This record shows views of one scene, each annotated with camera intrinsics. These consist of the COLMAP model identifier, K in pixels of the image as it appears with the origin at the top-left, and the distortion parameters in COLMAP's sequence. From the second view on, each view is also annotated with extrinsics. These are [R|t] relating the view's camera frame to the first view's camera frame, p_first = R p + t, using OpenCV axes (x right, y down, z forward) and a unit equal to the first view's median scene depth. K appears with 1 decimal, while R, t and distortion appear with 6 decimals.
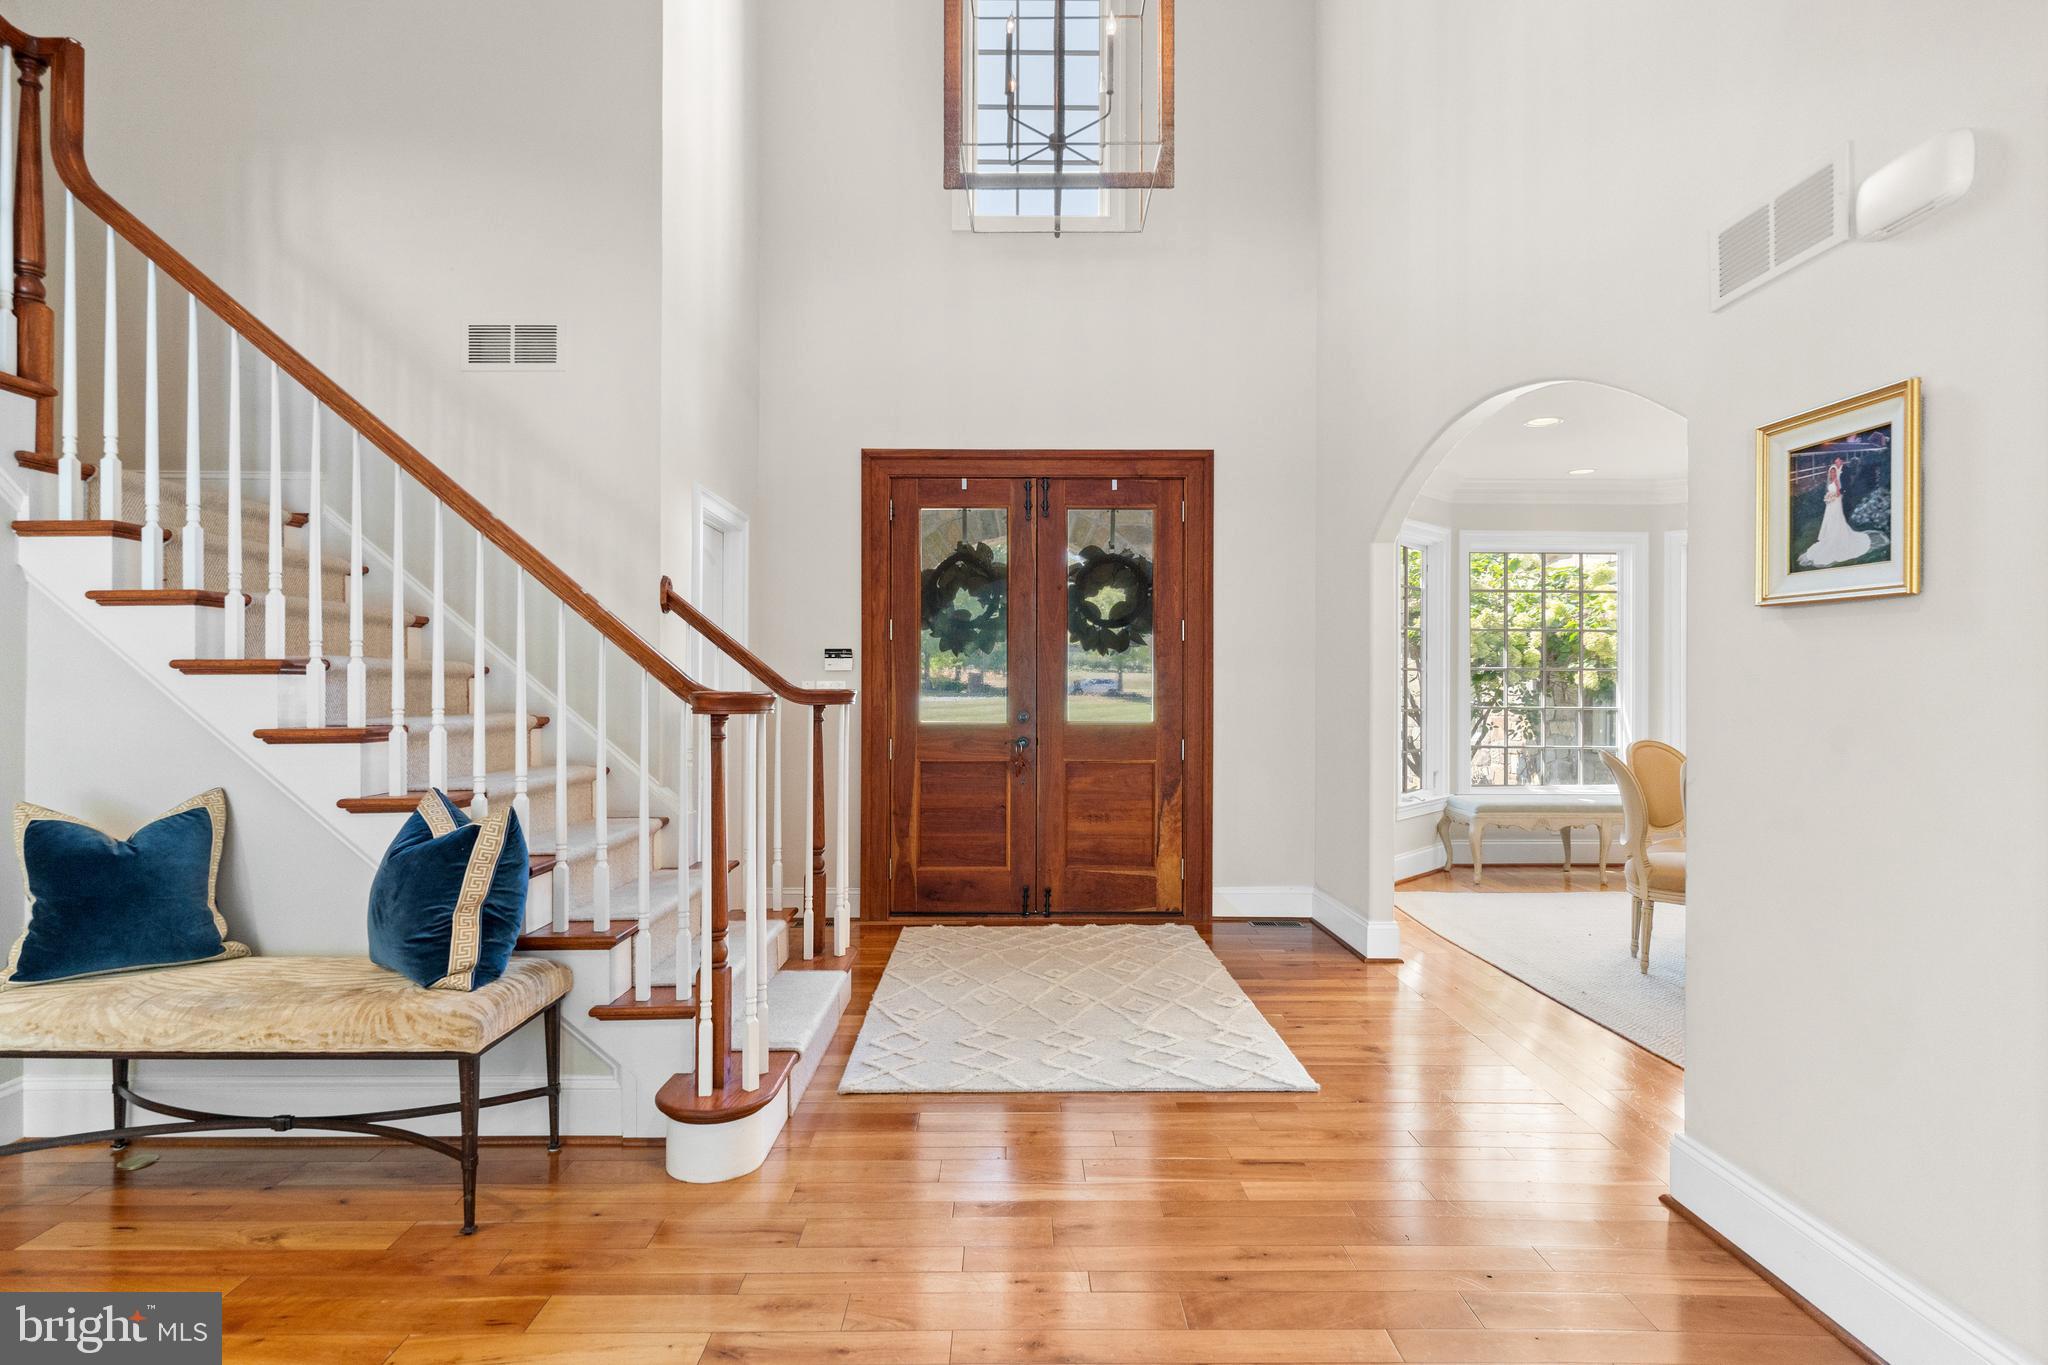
lens RADIAL K [[1060.3, 0, 1017.1], [0, 1060.3, 678.3], [0, 0, 1]] dist [0.004368, 0.000254]
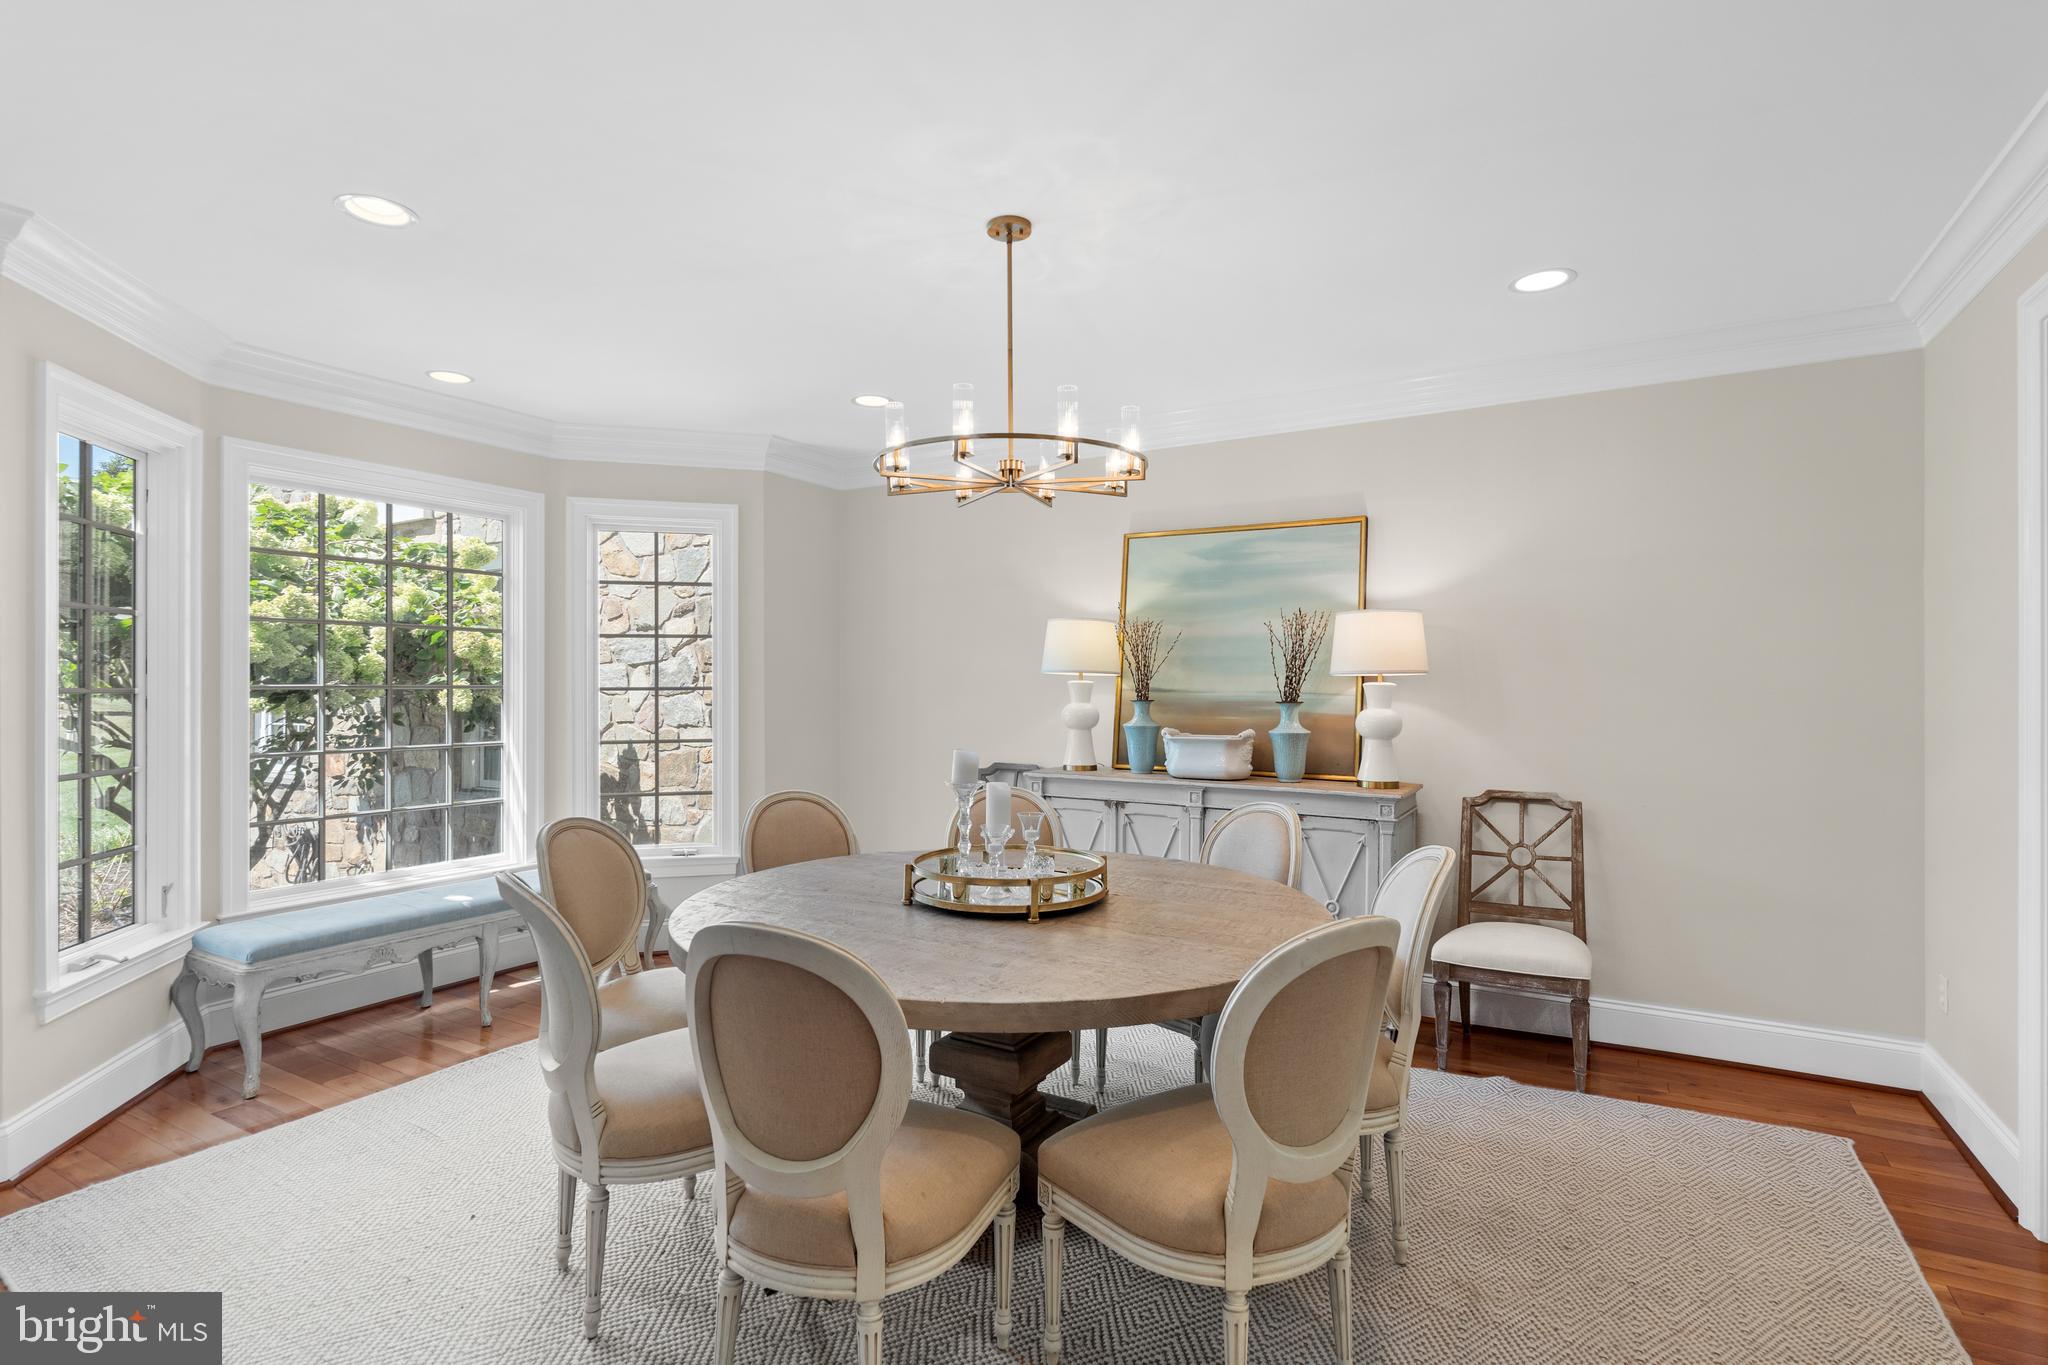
lens RADIAL K [[988.3, 0, 1019.0], [0, 988.3, 670.2], [0, 0, 1]] dist [0.001615, -0.000334]
pose [[0.526659, 0.004281, 0.850066, 0.181361], [0.005752, 0.999946, -0.008600, -0.010440], [-0.850057, 0.009419, 0.526606, 0.348501]]
